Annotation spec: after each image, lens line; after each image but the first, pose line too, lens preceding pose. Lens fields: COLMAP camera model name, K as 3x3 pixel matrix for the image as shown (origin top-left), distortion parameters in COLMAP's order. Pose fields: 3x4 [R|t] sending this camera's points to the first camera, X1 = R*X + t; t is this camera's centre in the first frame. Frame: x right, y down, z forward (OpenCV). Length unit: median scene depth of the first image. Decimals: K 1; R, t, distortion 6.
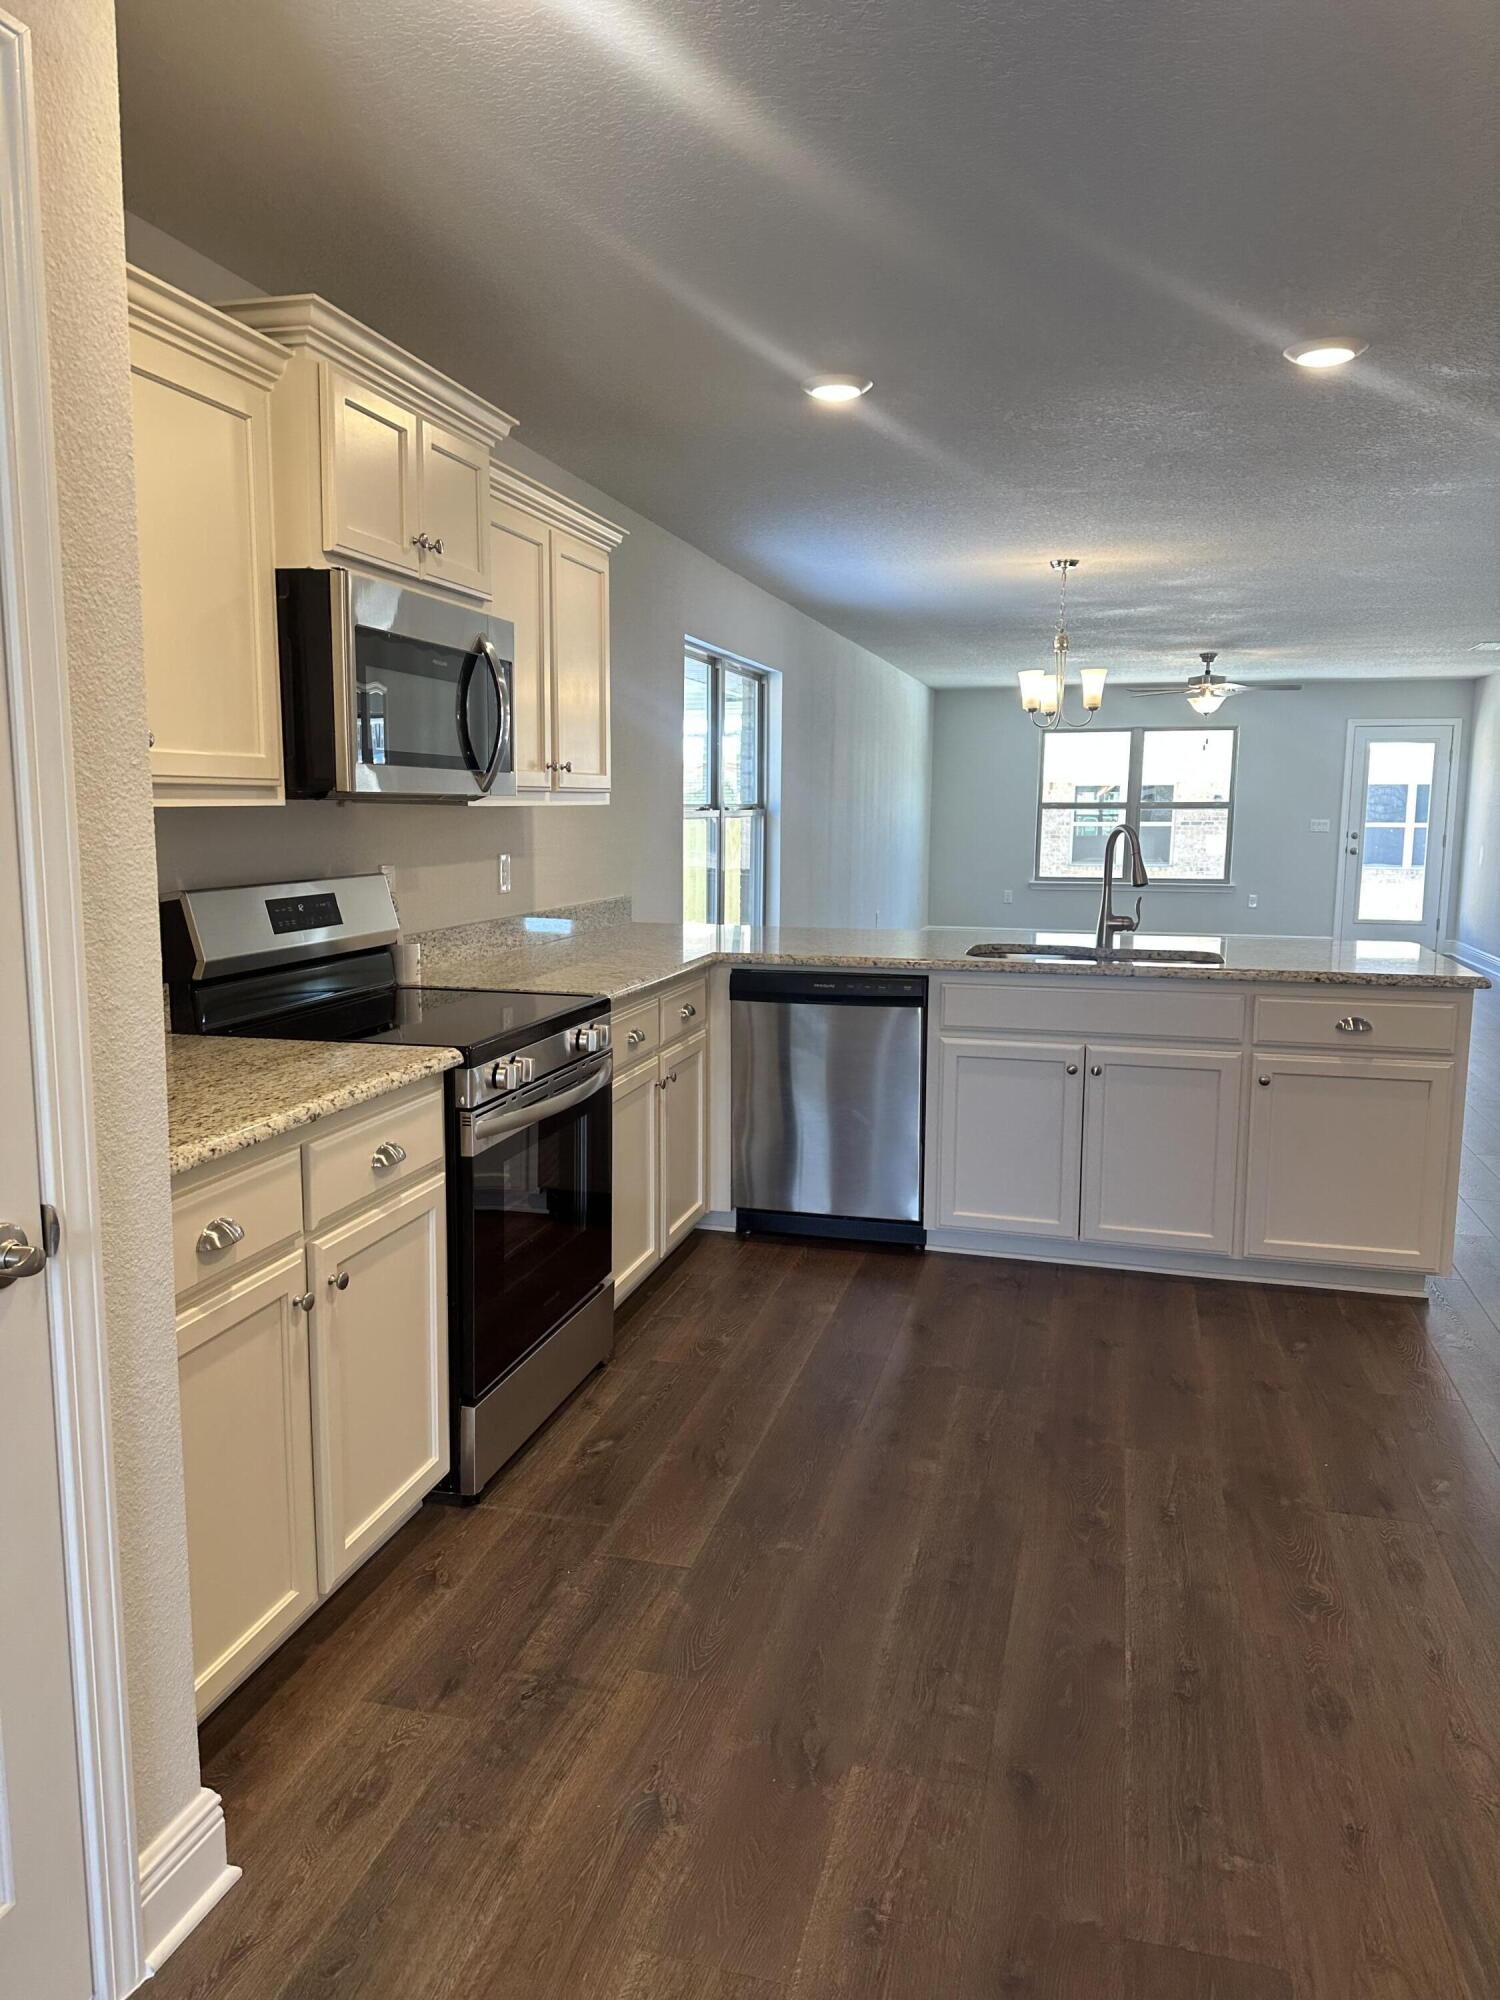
lens RADIAL K [[1398.6, 0, 750.0], [0, 1398.6, 1000.0], [0, 0, 1]] dist [0.008381, 0.001725]
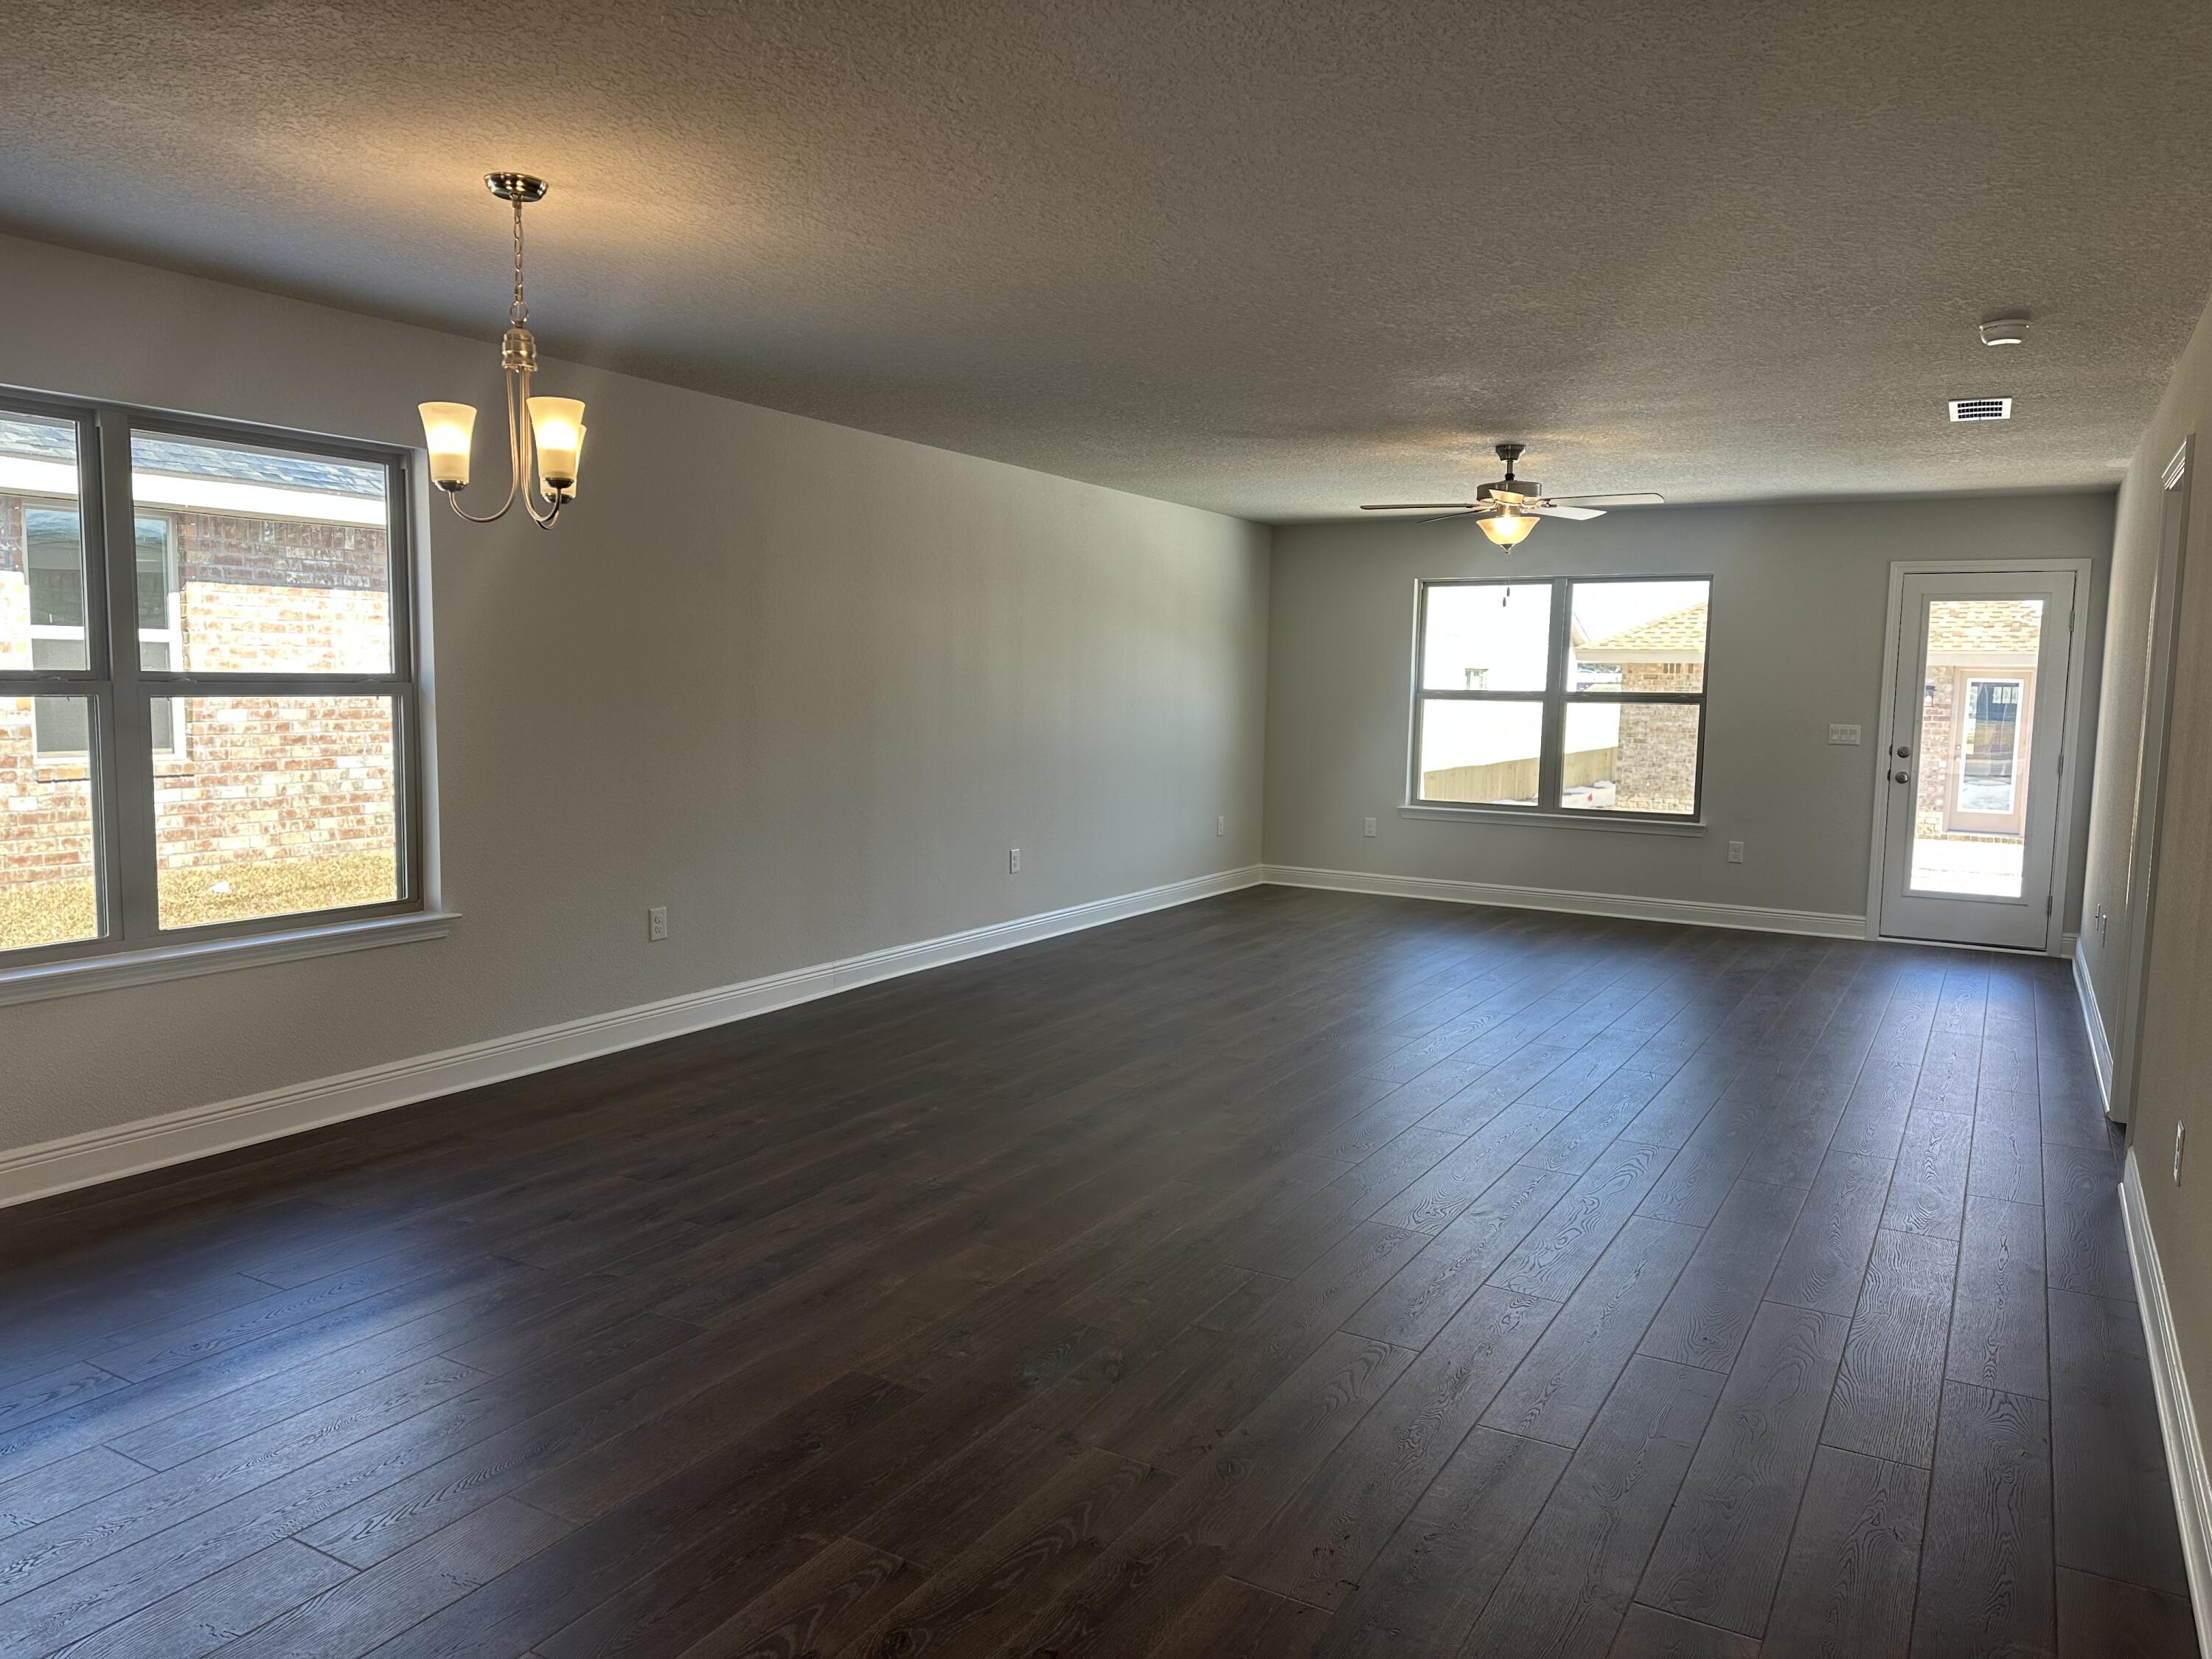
lens RADIAL K [[1546.8, 0, 1106.0], [0, 1546.8, 829.5], [0, 0, 1]] dist [0.008381, 0.001725]
pose [[0.965142, 0.041027, -0.258490, 0.267691], [-0.052726, 0.997867, -0.038487, -0.039034], [0.256359, 0.050775, 0.965247, 0.258682]]
